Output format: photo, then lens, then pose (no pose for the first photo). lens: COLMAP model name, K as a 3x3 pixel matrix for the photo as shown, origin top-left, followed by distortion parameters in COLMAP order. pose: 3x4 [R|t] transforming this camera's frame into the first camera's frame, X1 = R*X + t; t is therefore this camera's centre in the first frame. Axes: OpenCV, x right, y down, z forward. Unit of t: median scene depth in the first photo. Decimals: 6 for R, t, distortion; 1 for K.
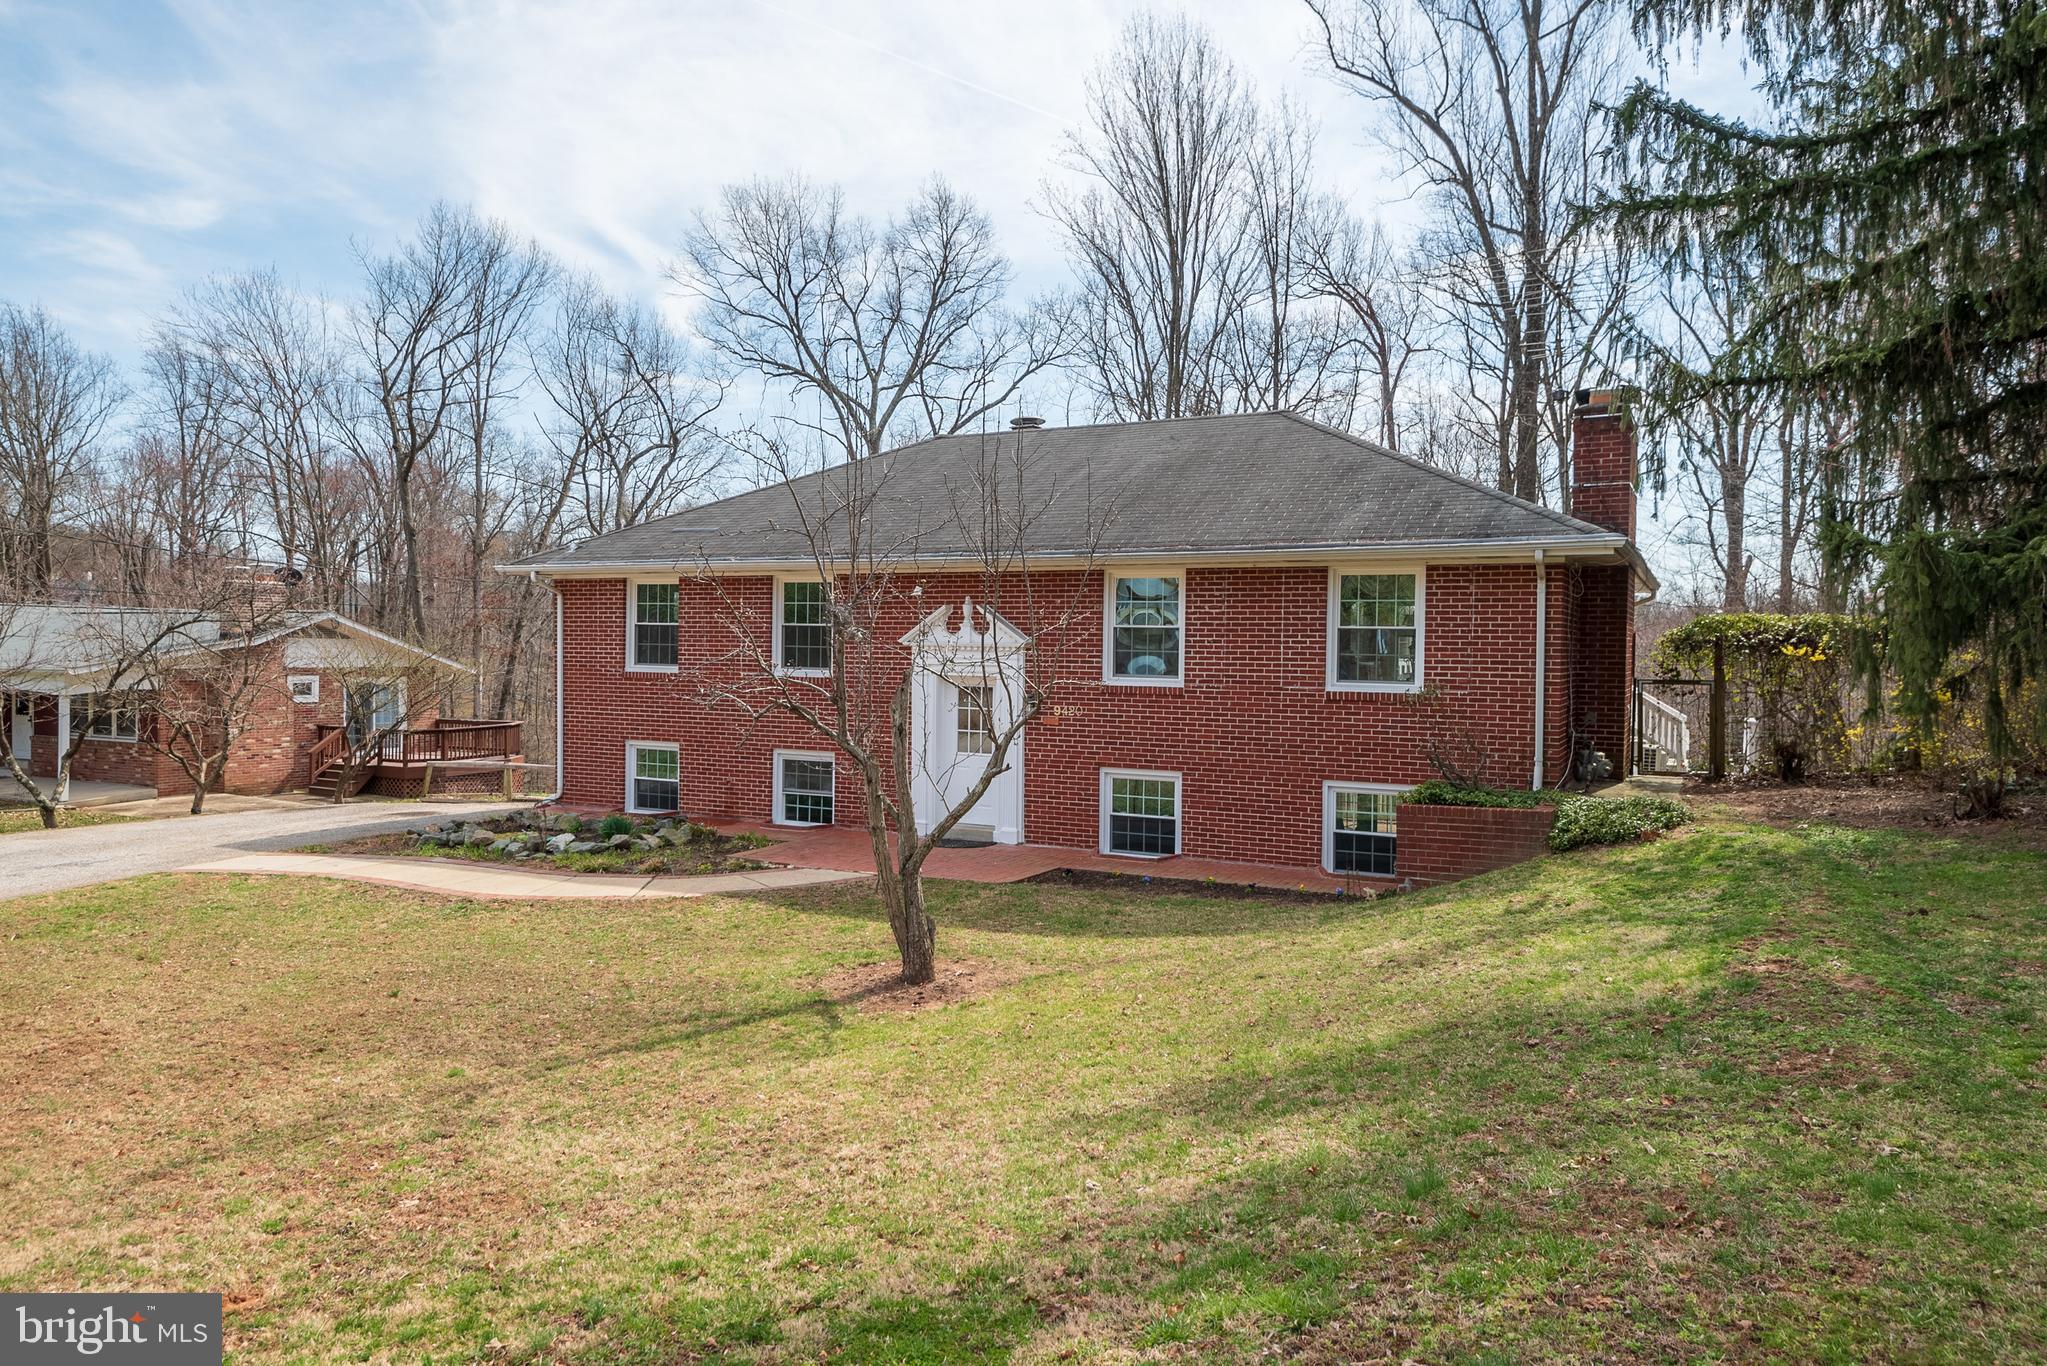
lens RADIAL K [[1286.1, 0, 1023.5], [0, 1286.1, 683.0], [0, 0, 1]] dist [0.000839, -0.001332]
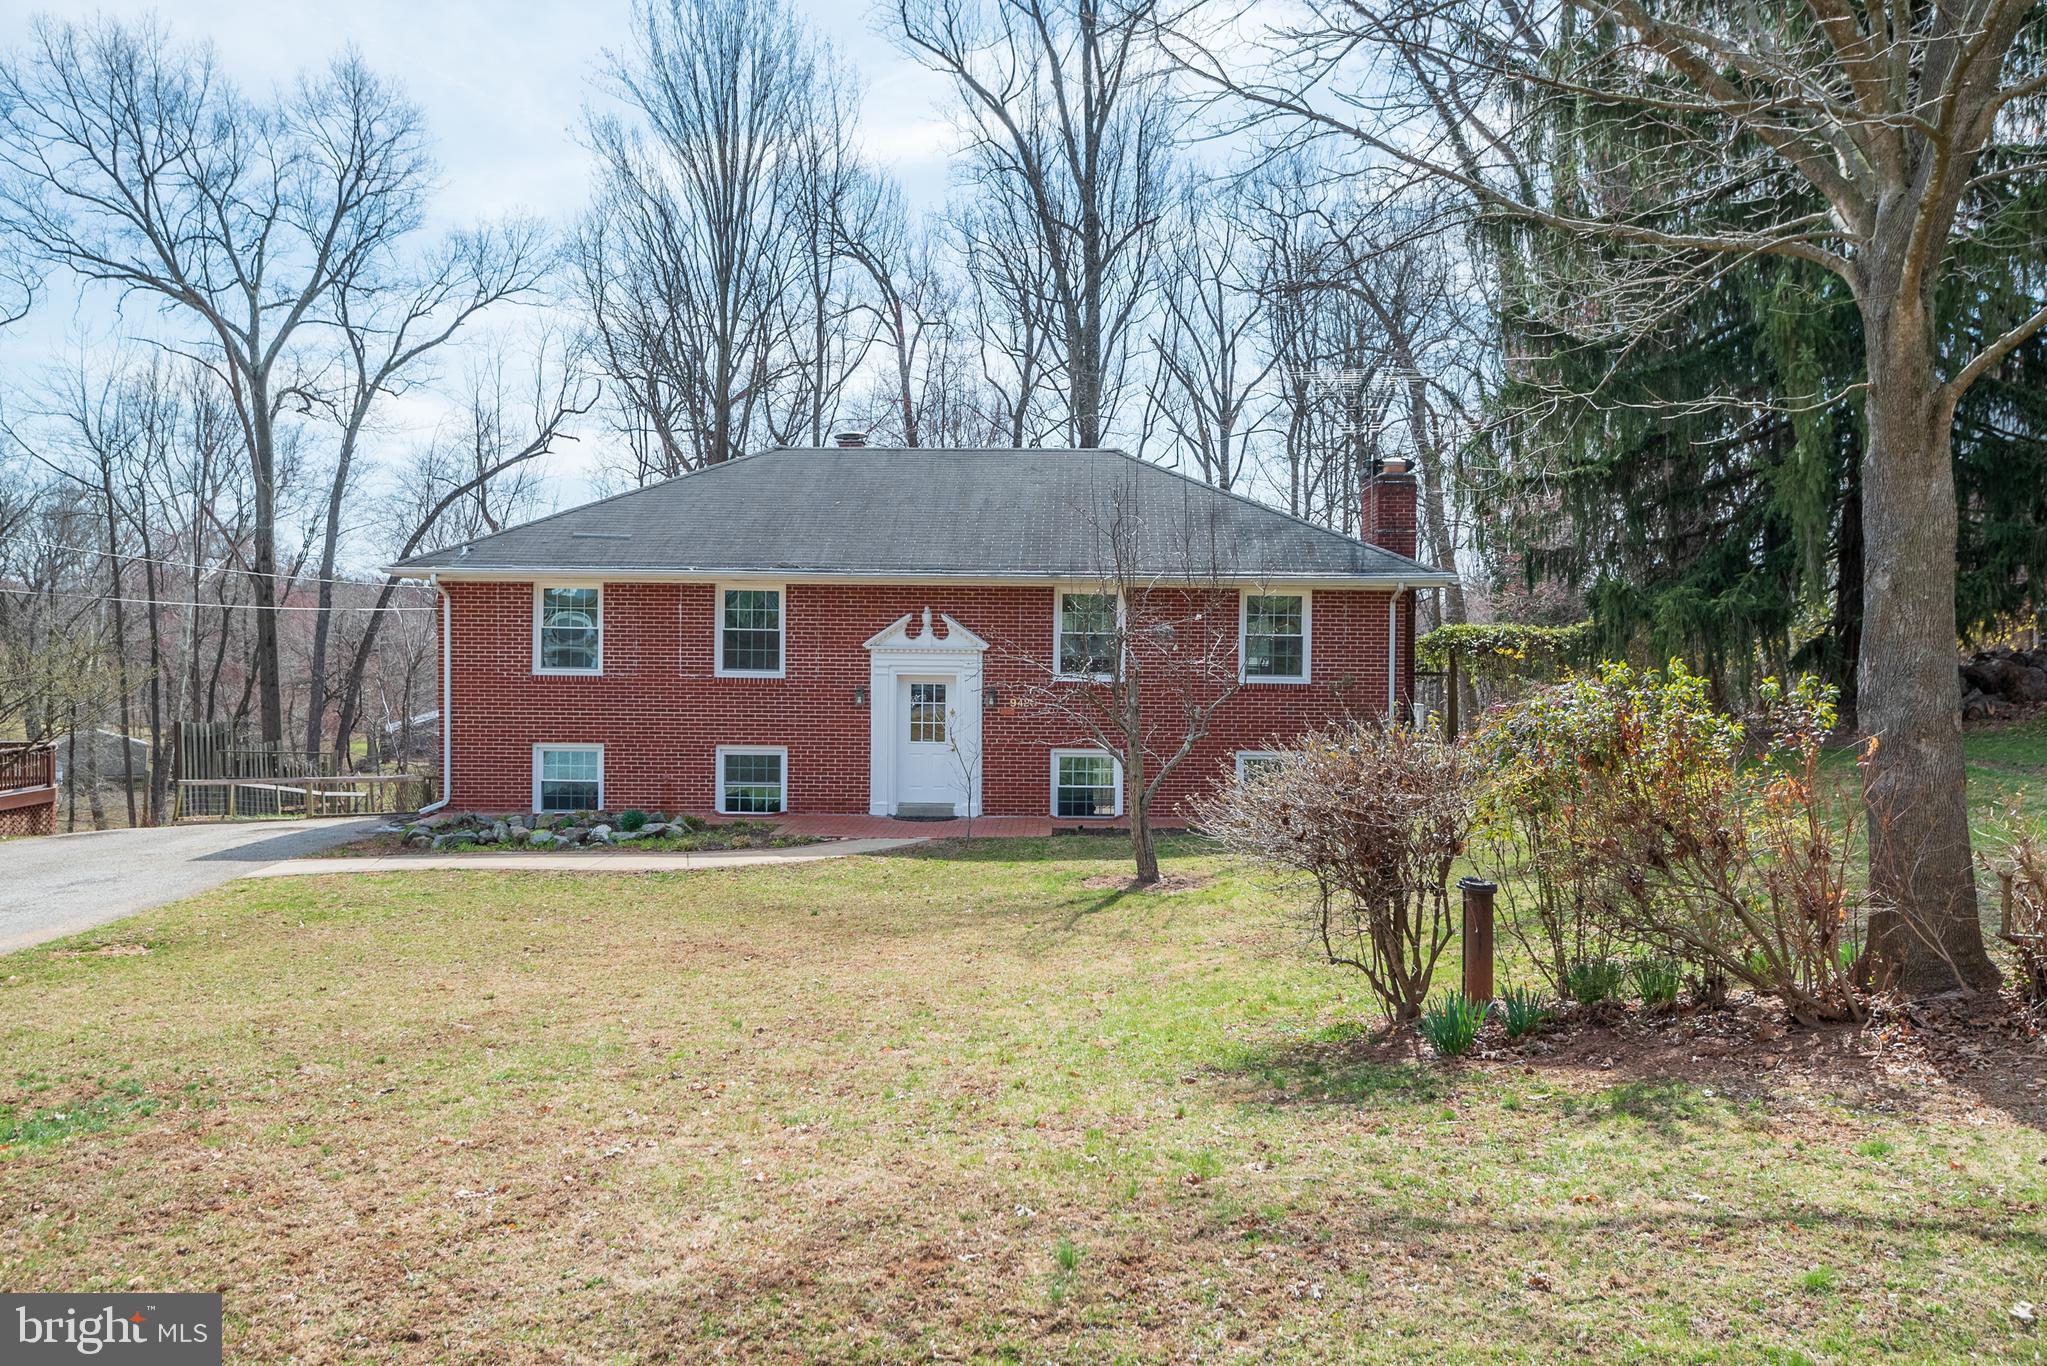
lens RADIAL K [[1644.4, 0, 1012.2], [0, 1644.4, 679.5], [0, 0, 1]] dist [0.037970, 0.002777]
pose [[0.903300, -0.011182, 0.428865, -0.593622], [0.013590, 0.999904, -0.002552, 0.003297], [-0.428795, 0.008134, 0.903365, -0.365527]]
